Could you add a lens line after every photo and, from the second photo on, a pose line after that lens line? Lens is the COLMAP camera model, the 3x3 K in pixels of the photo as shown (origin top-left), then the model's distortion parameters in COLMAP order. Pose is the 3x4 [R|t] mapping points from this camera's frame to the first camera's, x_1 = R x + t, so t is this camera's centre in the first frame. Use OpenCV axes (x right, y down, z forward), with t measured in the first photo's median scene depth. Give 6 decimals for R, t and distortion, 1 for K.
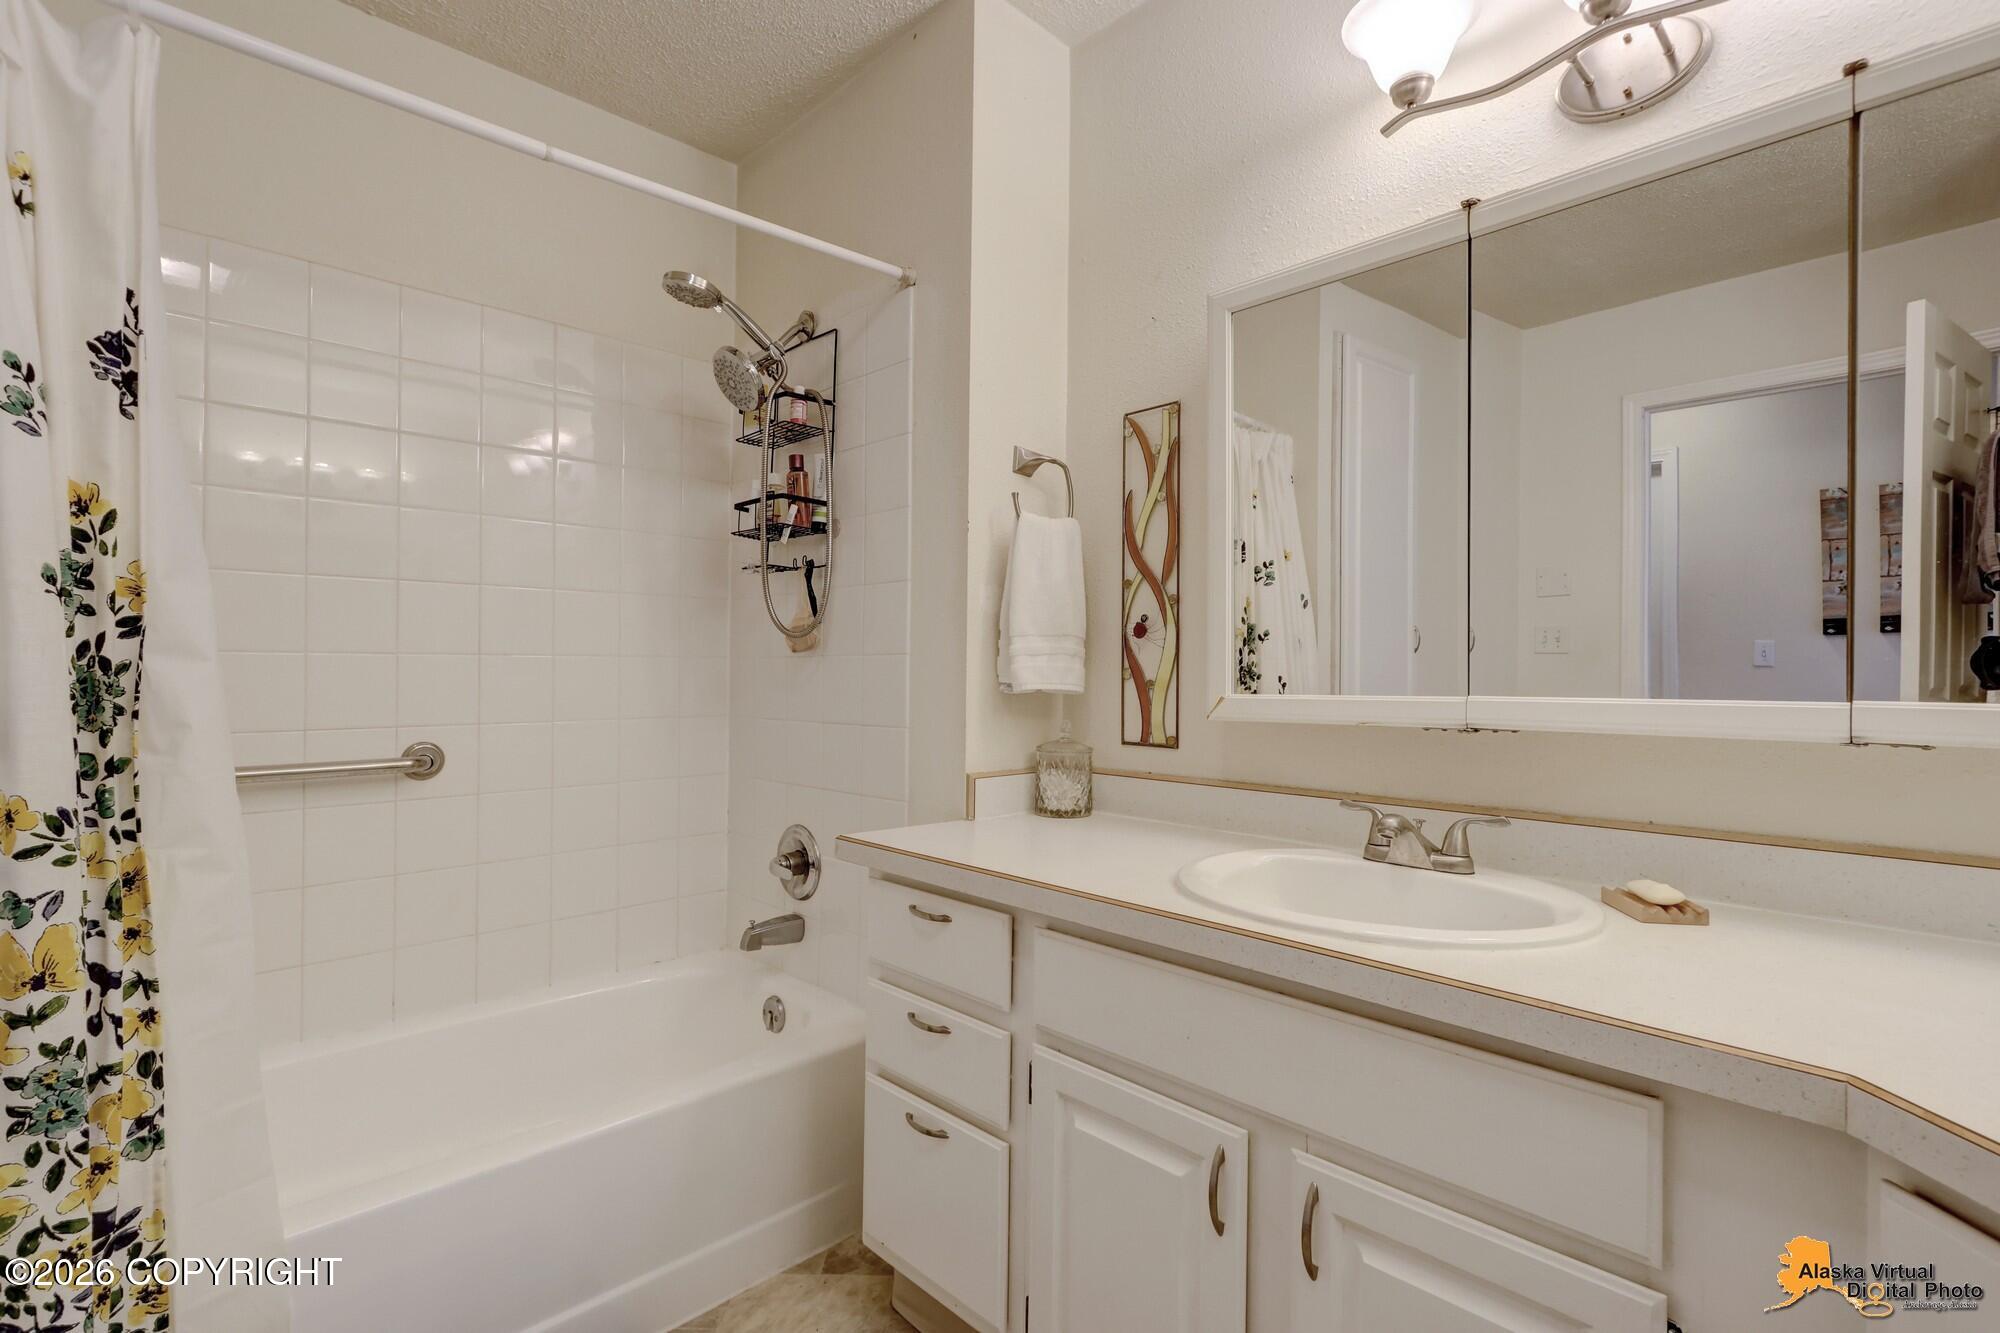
lens RADIAL K [[936.2, 0, 1014.2], [0, 936.2, 665.0], [0, 0, 1]] dist [0.017591, -0.000637]
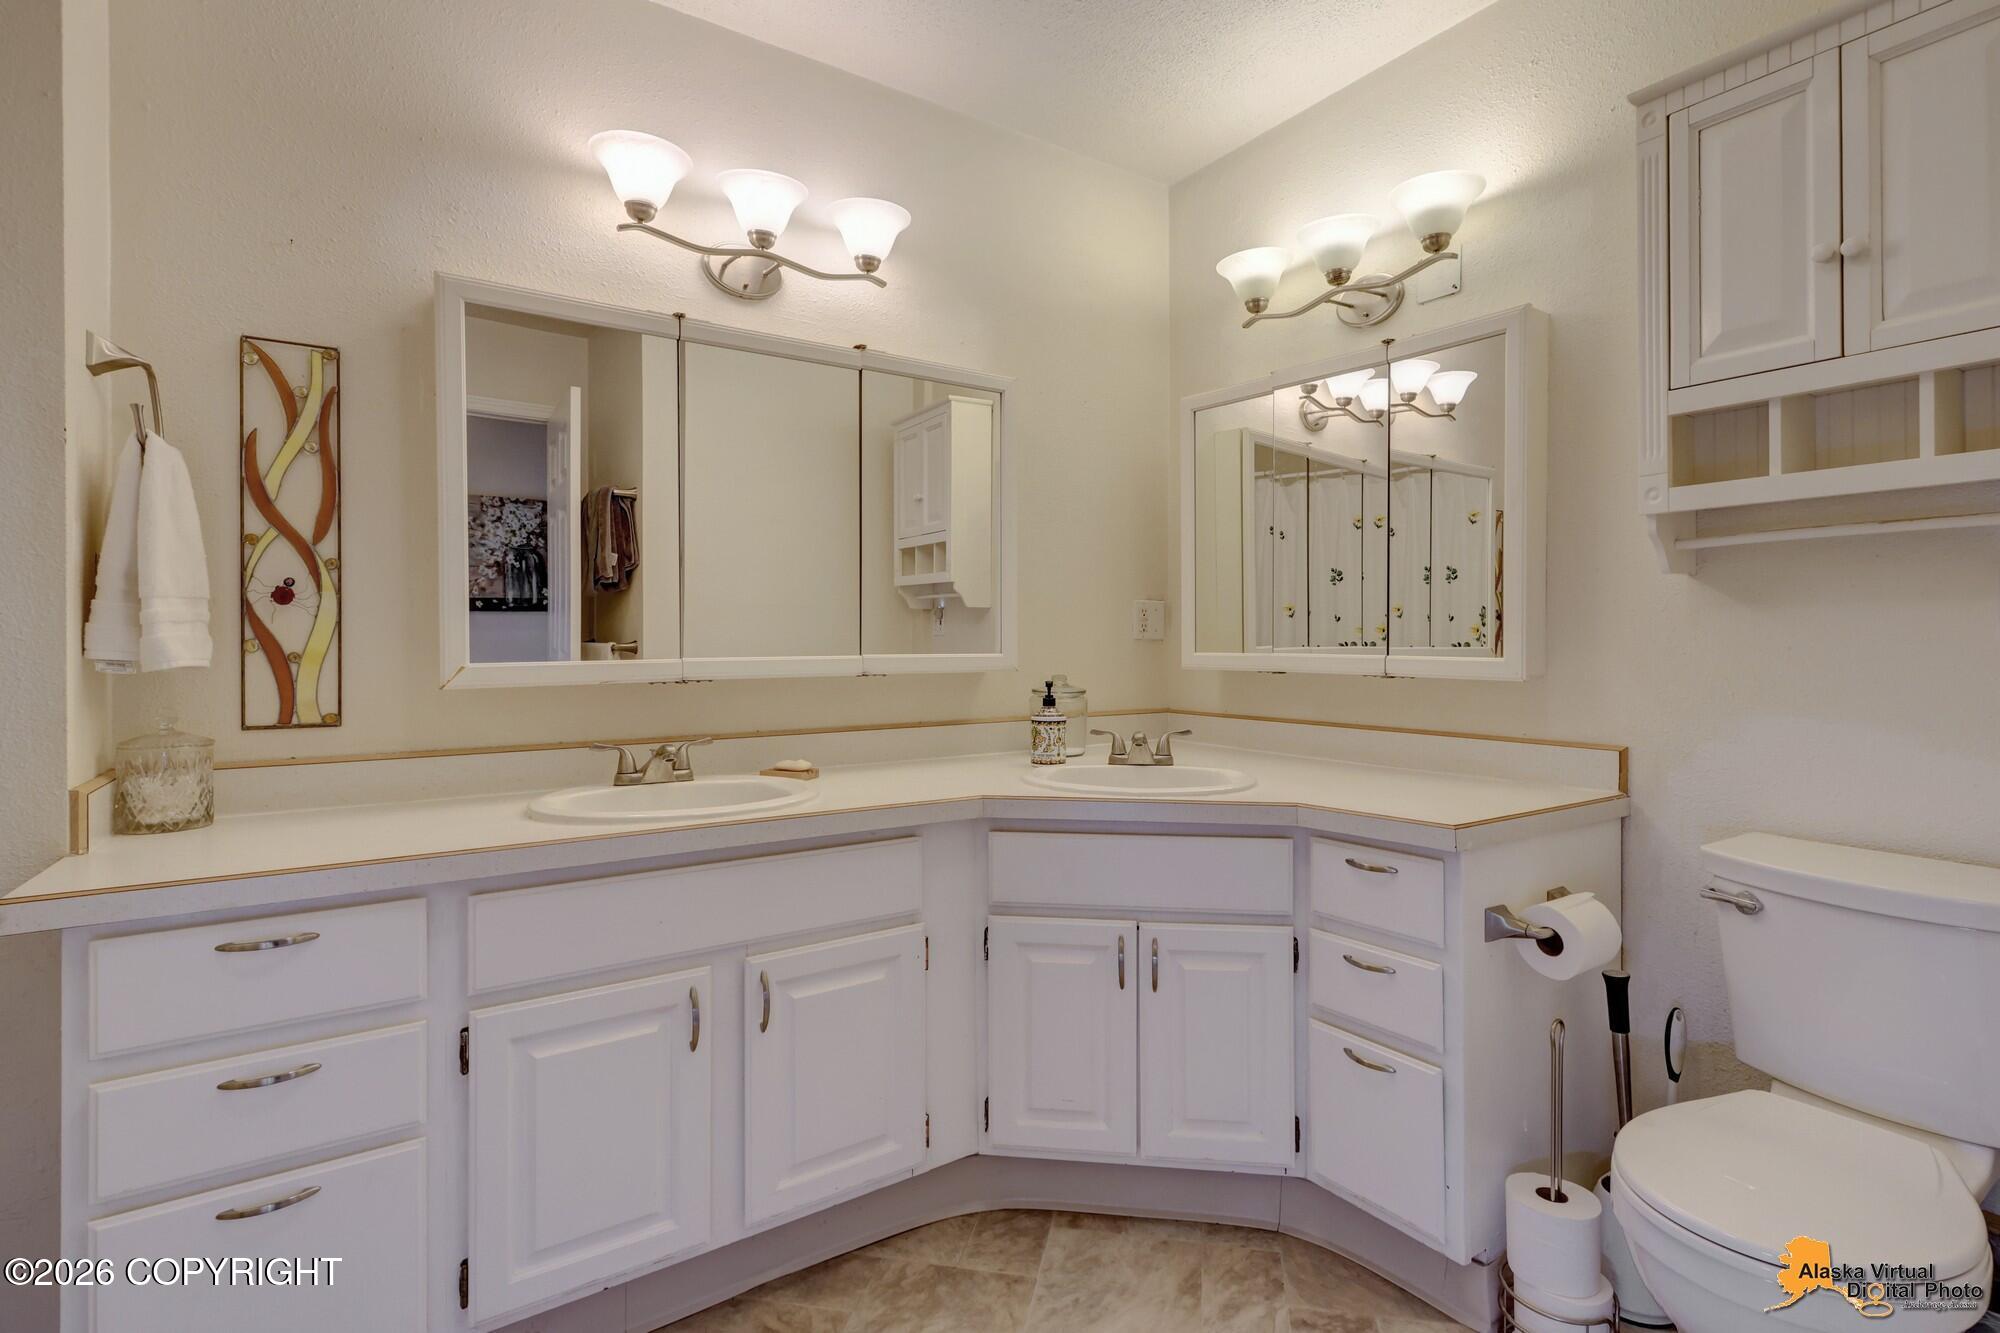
lens RADIAL K [[936.2, 0, 1015.9], [0, 936.2, 655.3], [0, 0, 1]] dist [0.017591, -0.000637]
pose [[0.170115, -0.012733, 0.985342, -0.615285], [-0.002056, 0.999910, 0.013277, 0.005520], [-0.985422, -0.004284, 0.170073, 0.181804]]
